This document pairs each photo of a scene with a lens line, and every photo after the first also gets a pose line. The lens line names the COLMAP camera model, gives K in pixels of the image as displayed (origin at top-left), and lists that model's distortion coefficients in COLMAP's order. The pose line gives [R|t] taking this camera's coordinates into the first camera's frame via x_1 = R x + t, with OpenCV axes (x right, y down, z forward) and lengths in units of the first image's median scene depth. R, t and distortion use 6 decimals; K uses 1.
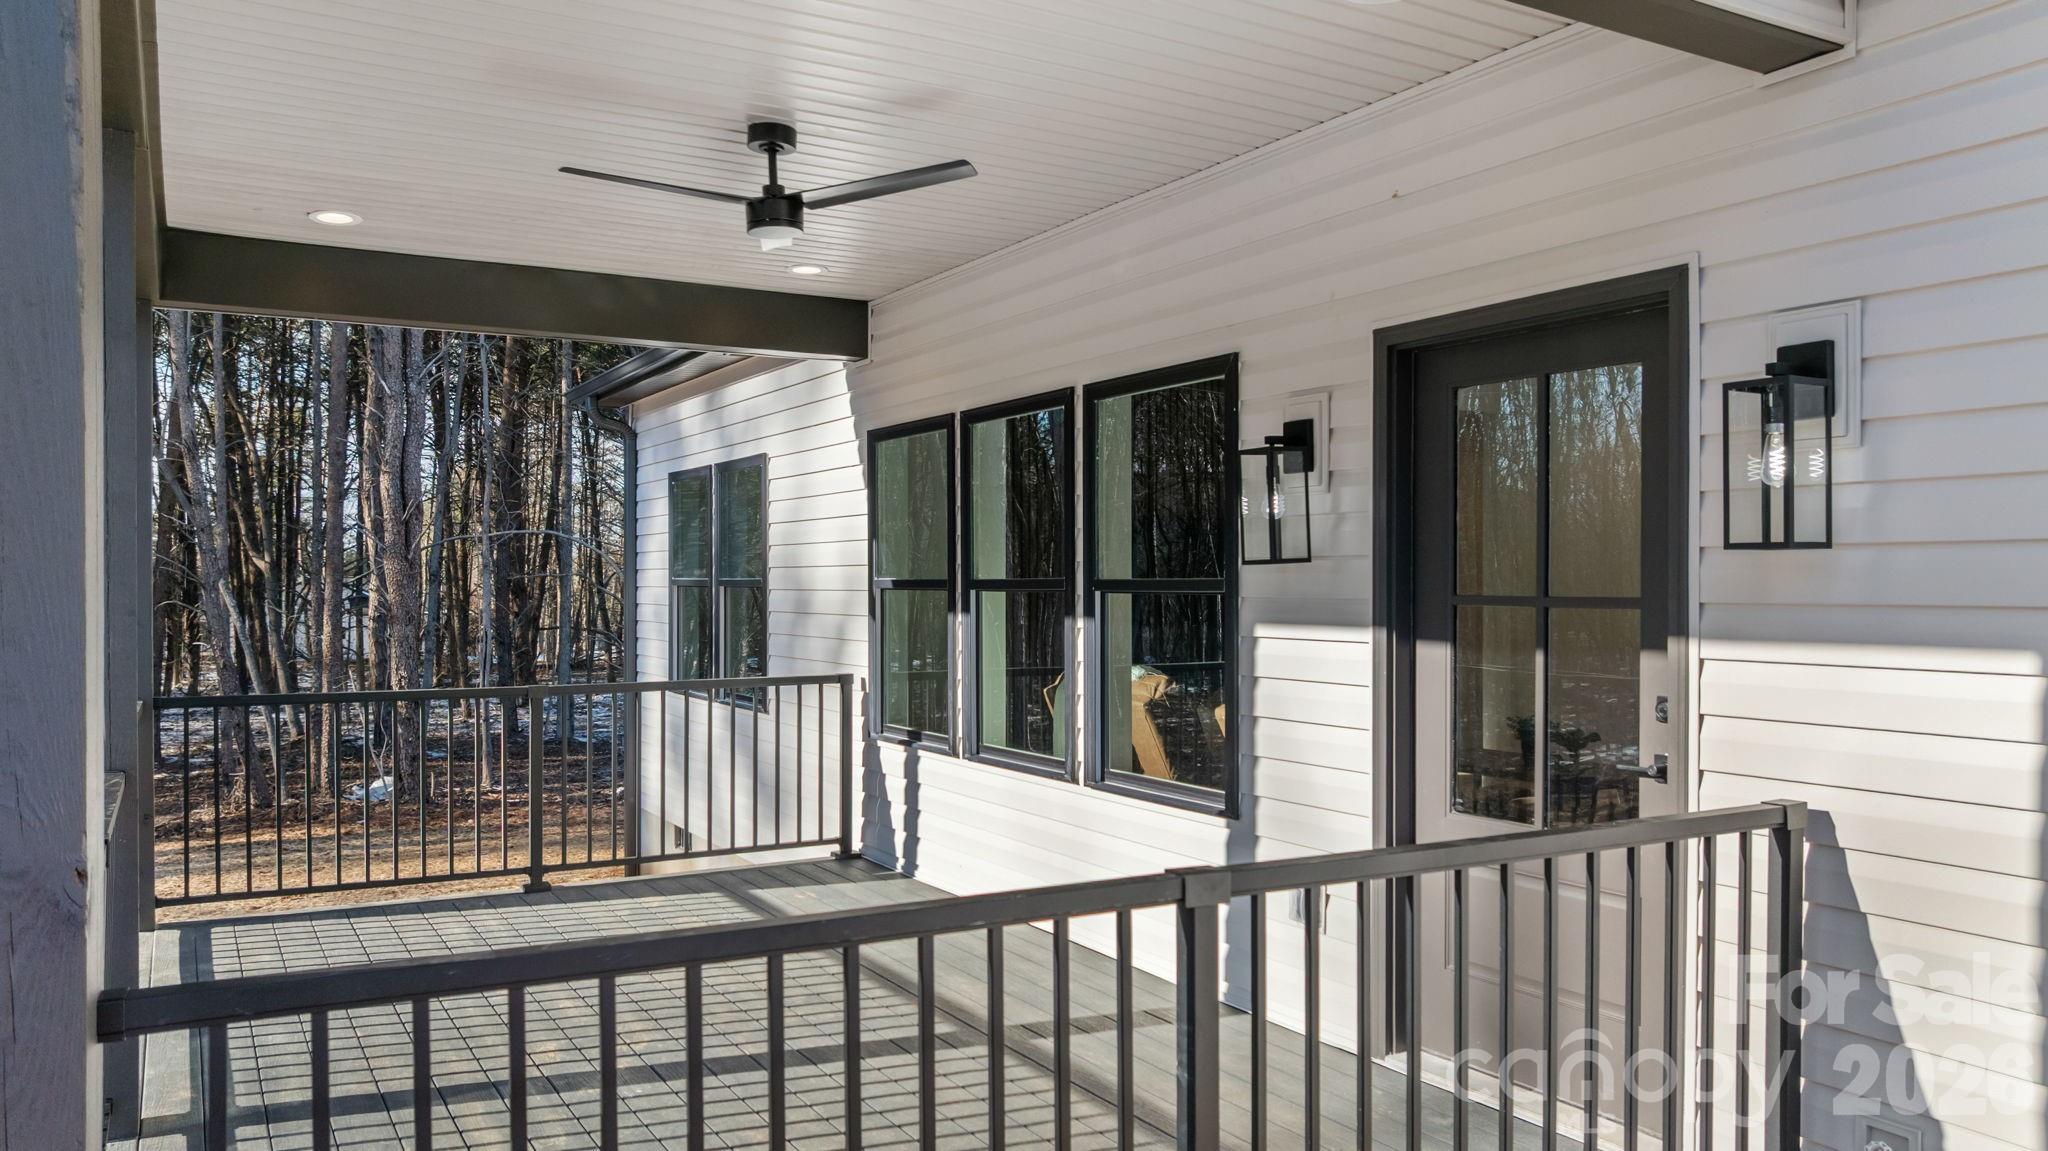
lens RADIAL K [[1446.3, 0, 1025.5], [0, 1446.3, 581.7], [0, 0, 1]] dist [-0.012840, -0.004864]
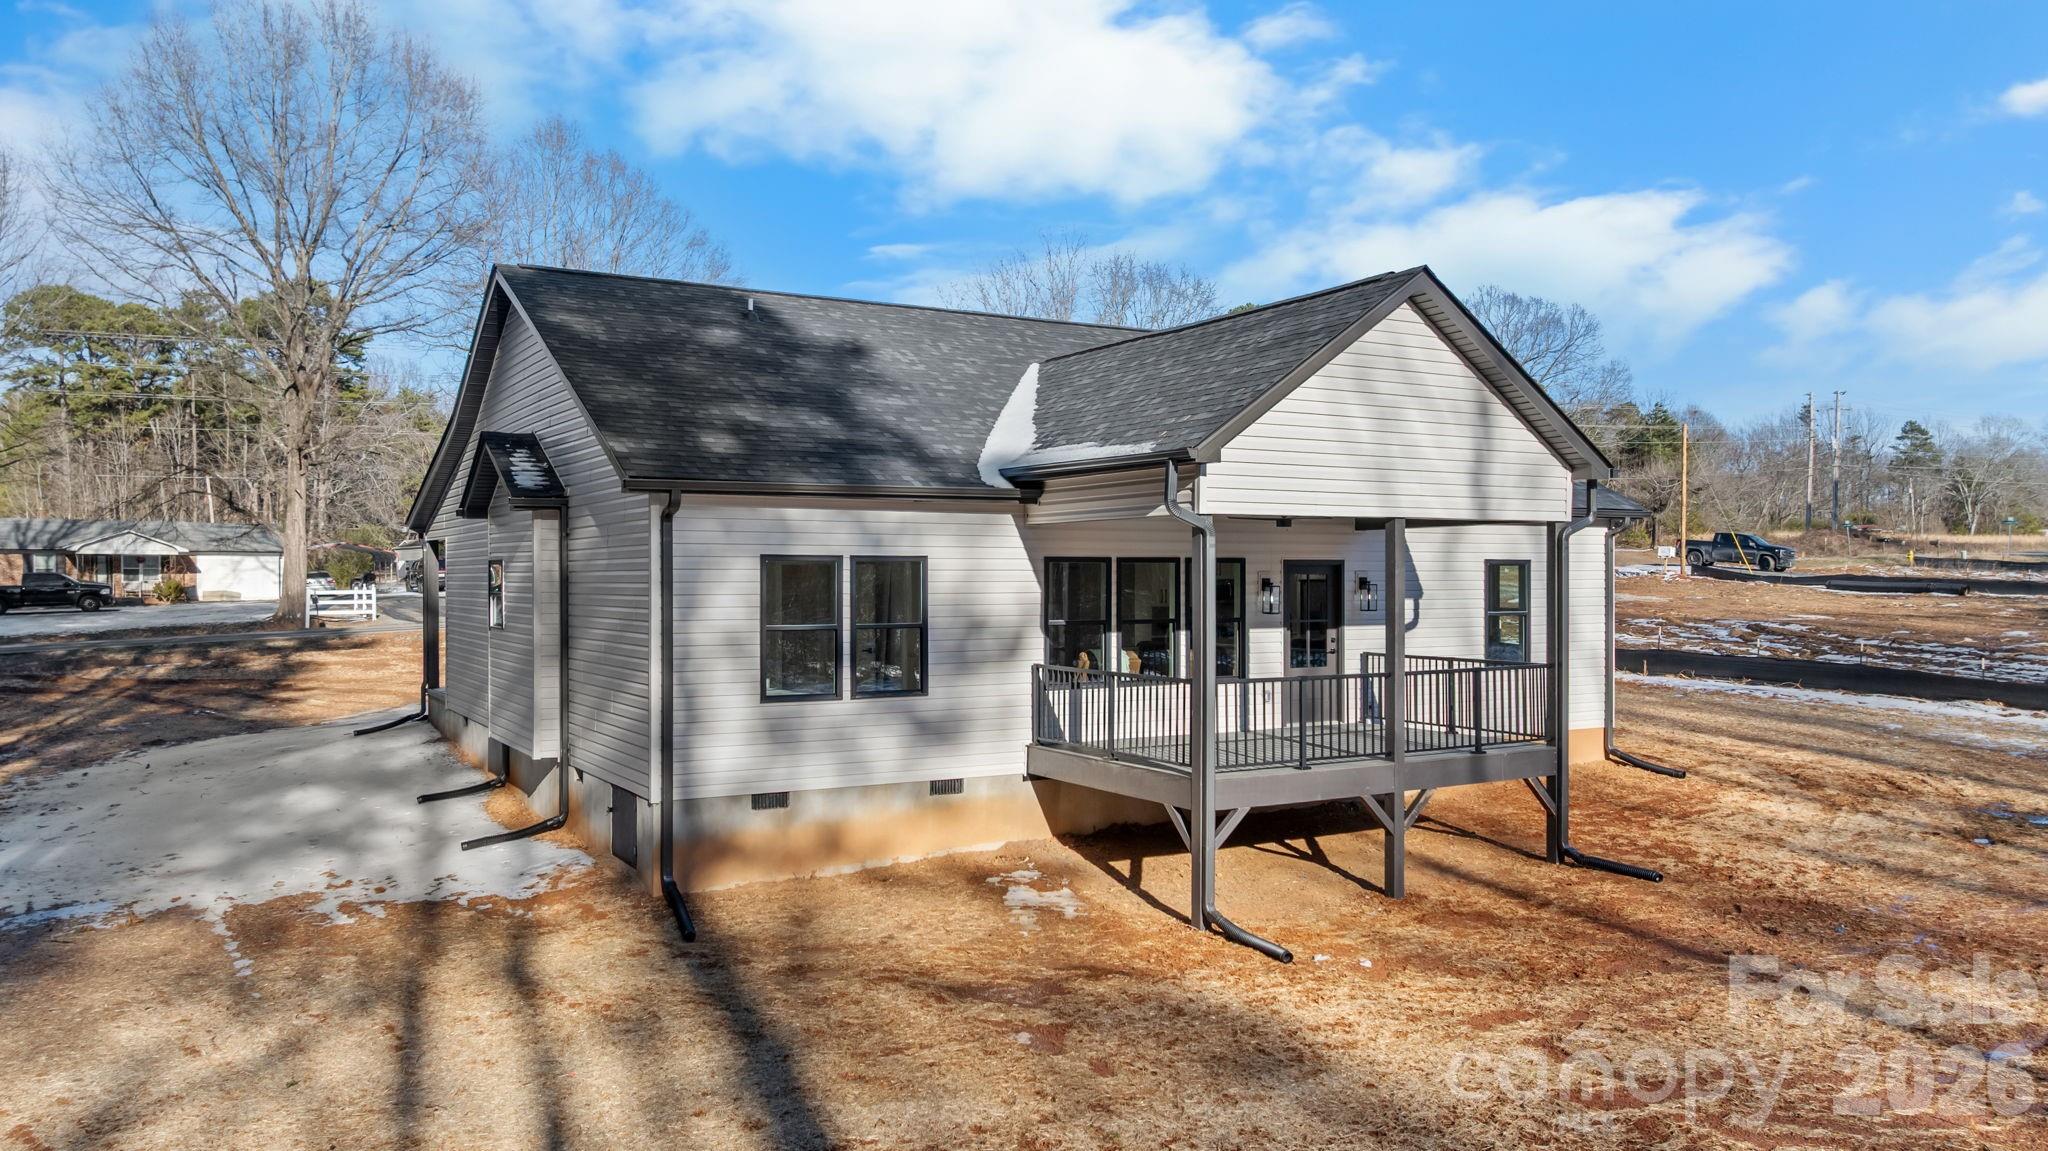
lens RADIAL K [[1446.3, 0, 1038.9], [0, 1446.3, 567.4], [0, 0, 1]] dist [-0.012840, -0.004864]
pose [[-0.002873, 0.000064, 0.999996, -3.913418], [-0.002019, 0.999998, -0.000069, -0.141903], [-0.999994, -0.002020, -0.002873, 1.666990]]
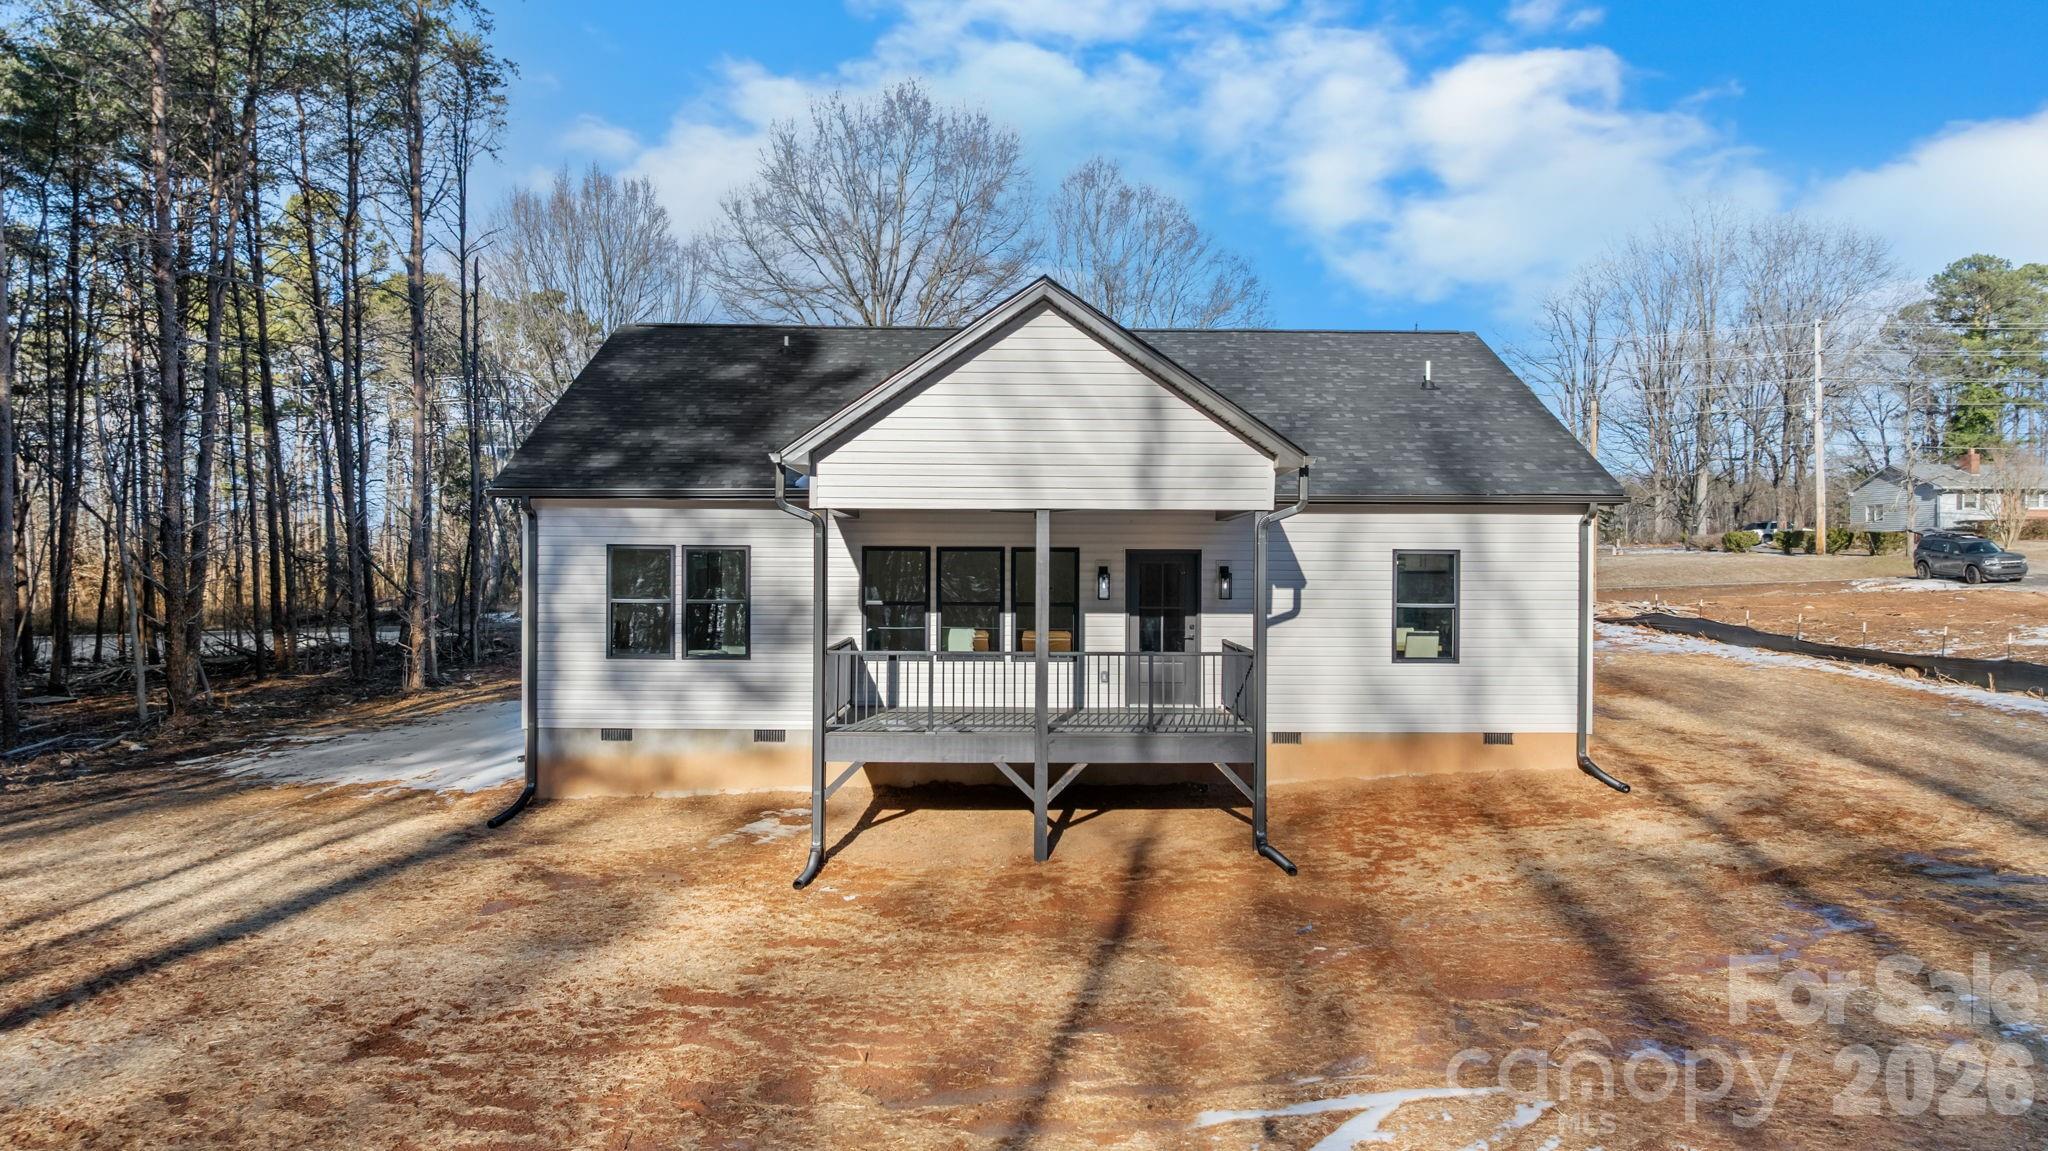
lens RADIAL K [[1446.3, 0, 1049.2], [0, 1446.3, 566.1], [0, 0, 1]] dist [-0.012840, -0.004864]
pose [[0.486142, -0.004460, 0.873869, -3.713908], [-0.005099, 0.999955, 0.007940, -0.147336], [-0.873865, -0.008316, 0.486097, -0.973698]]
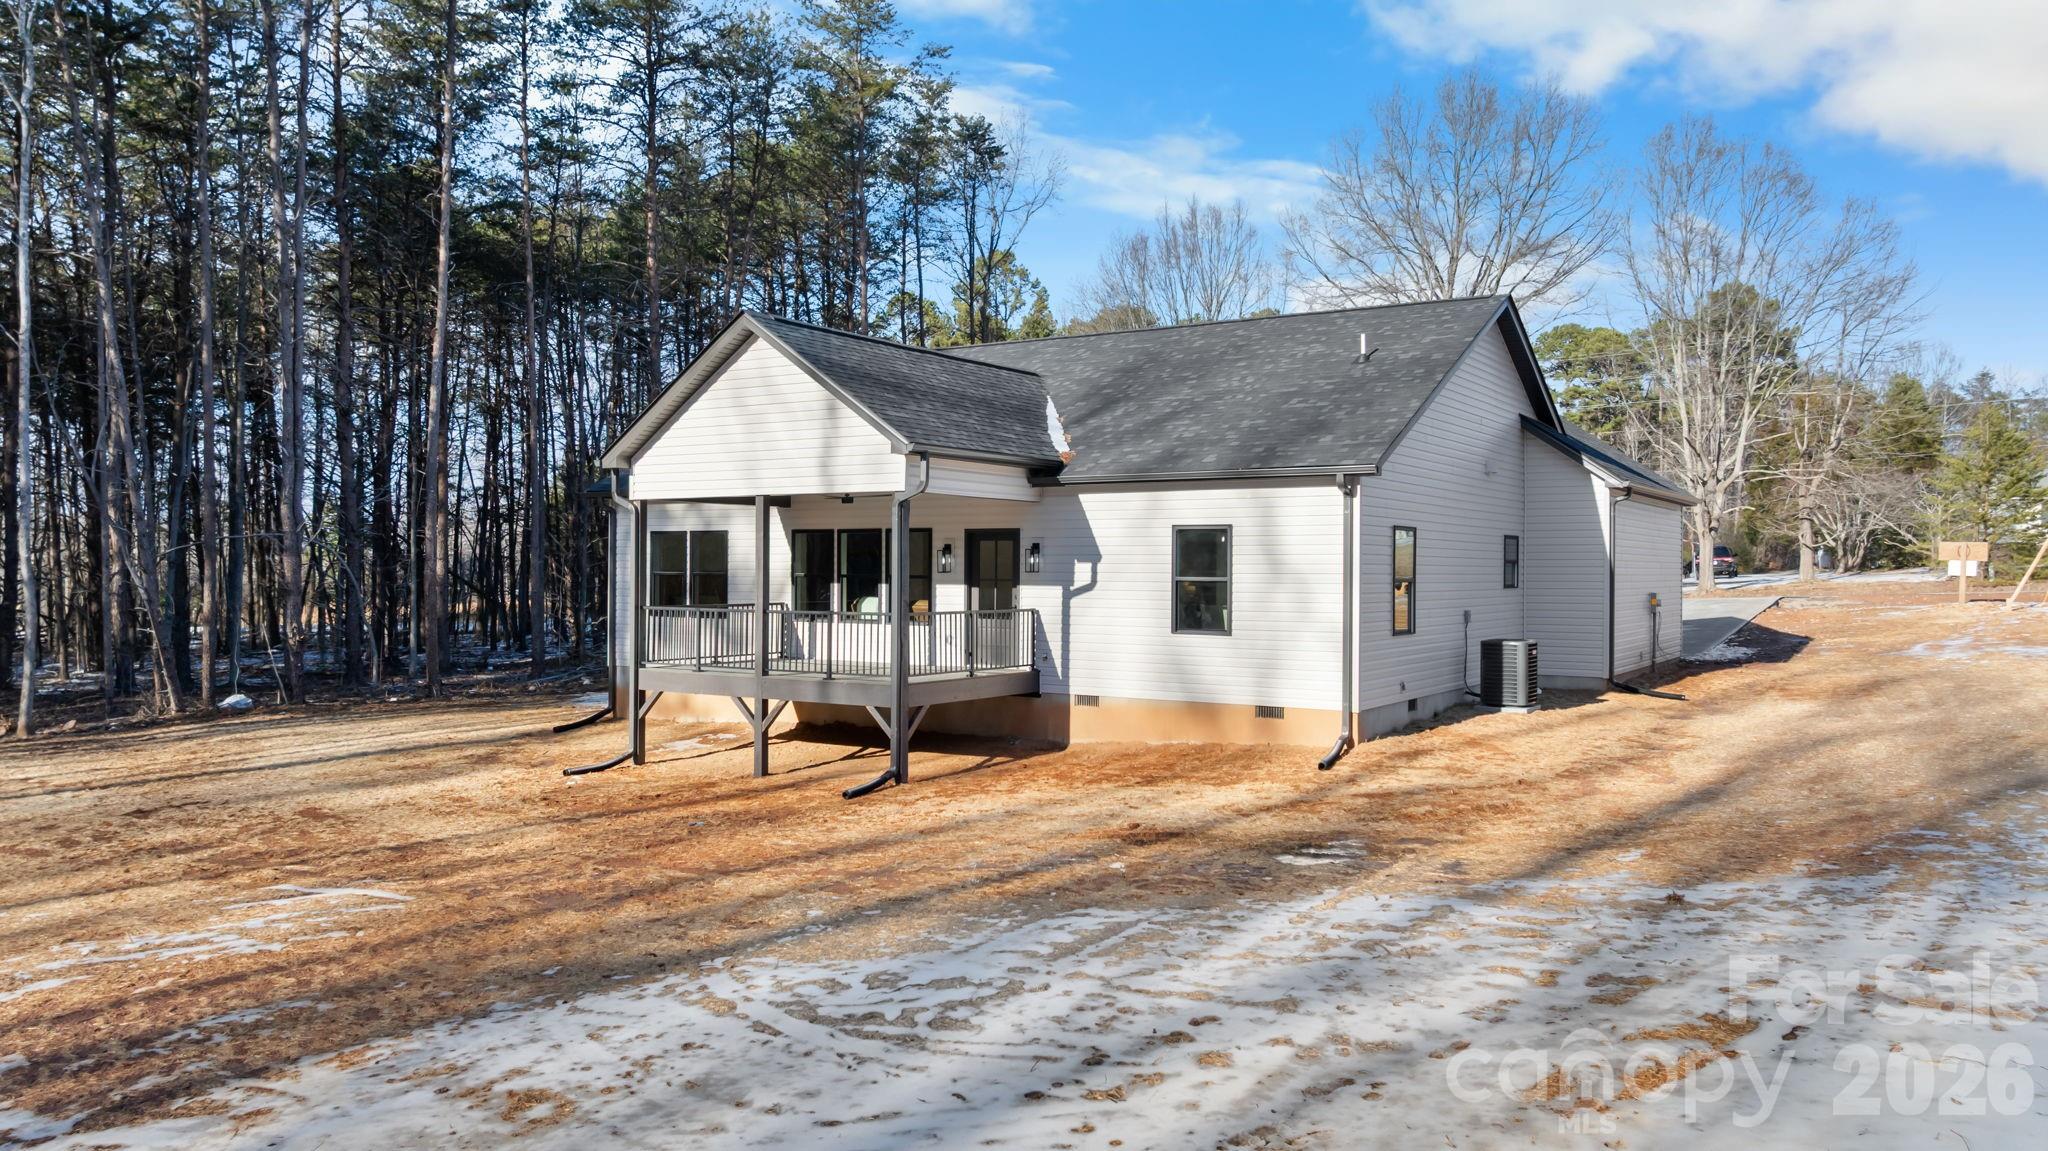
lens RADIAL K [[1446.3, 0, 1018.2], [0, 1446.3, 563.2], [0, 0, 1]] dist [-0.012840, -0.004864]
pose [[0.894976, -0.000280, 0.446115, -1.853115], [-0.001363, 0.999993, 0.003362, -0.062429], [-0.446113, -0.003617, 0.894969, -3.645479]]
